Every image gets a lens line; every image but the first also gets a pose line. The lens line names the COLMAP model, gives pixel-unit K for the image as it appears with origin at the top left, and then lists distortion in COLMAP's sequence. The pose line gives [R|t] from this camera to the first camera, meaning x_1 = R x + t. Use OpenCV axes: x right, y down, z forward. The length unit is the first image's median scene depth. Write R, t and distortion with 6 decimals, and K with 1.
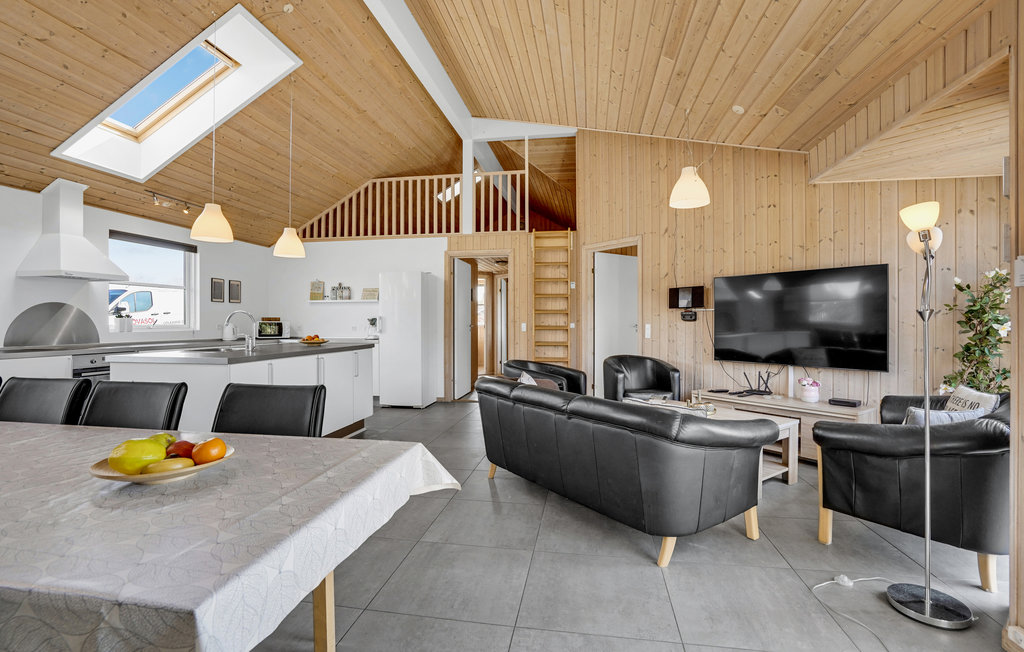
lens RADIAL K [[474.1, 0, 509.4], [0, 474.1, 321.8], [0, 0, 1]] dist [-0.058208, 0.022207]
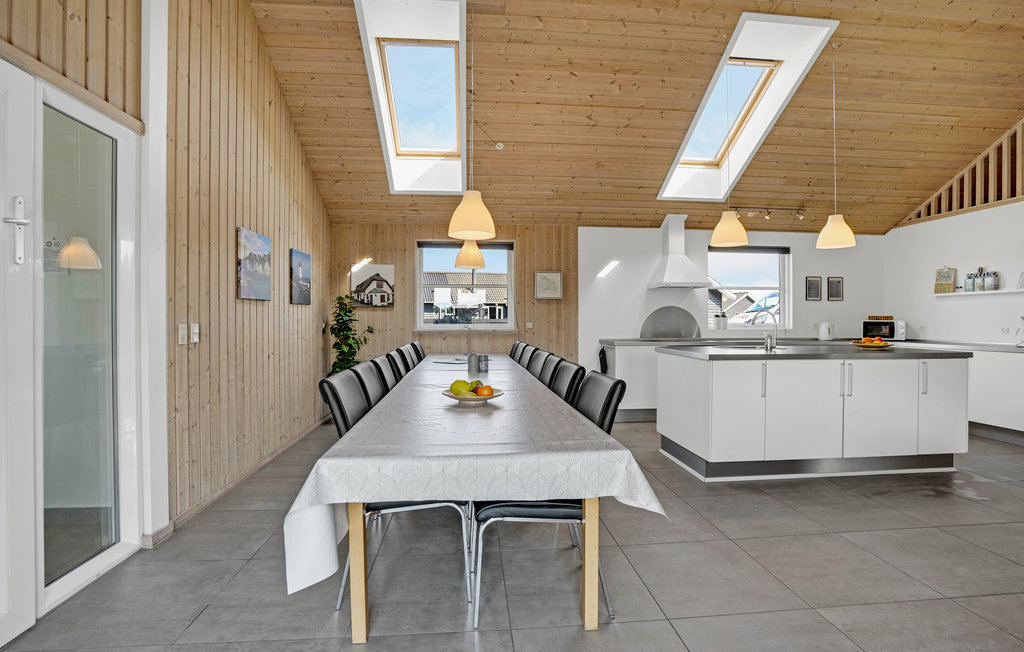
lens RADIAL K [[474.1, 0, 509.4], [0, 474.1, 321.8], [0, 0, 1]] dist [-0.058208, 0.022207]
pose [[0.254479, 0.003809, -0.967071, 0.163898], [-0.000886, 0.999993, 0.003706, -0.000834], [0.967078, -0.000087, 0.254480, 0.133673]]
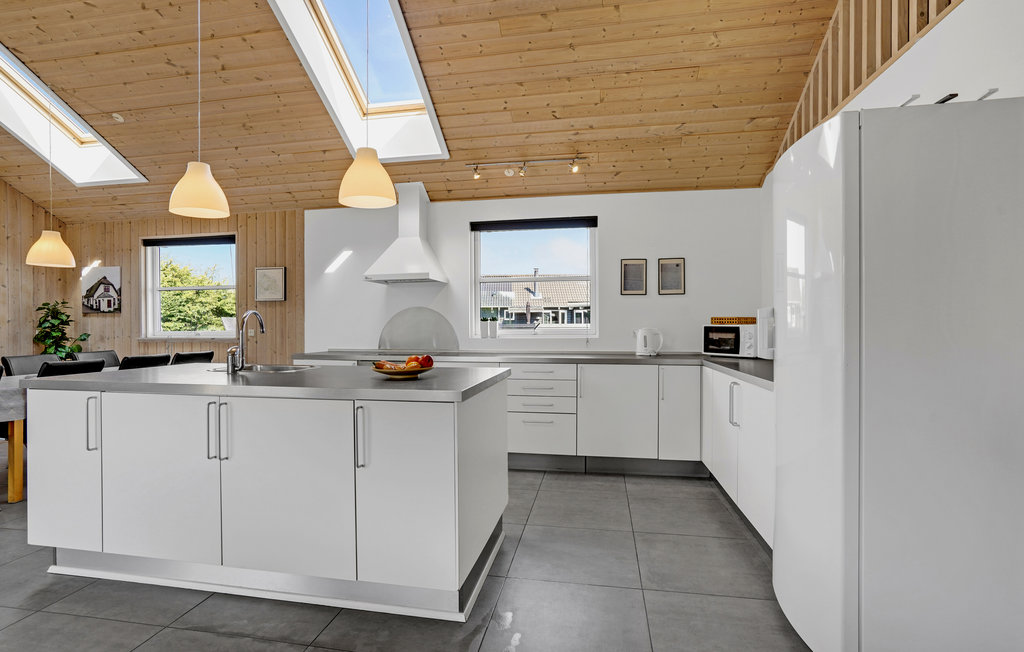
lens RADIAL K [[488.8, 0, 512.0], [0, 488.8, 326.0], [0, 0, 1]] dist [-0.016595, 0.000839]
pose [[-0.014046, 0.002277, -0.999899, 0.059335], [0.004183, 0.999989, 0.002219, -0.001635], [0.999893, -0.004152, -0.014055, 0.873006]]
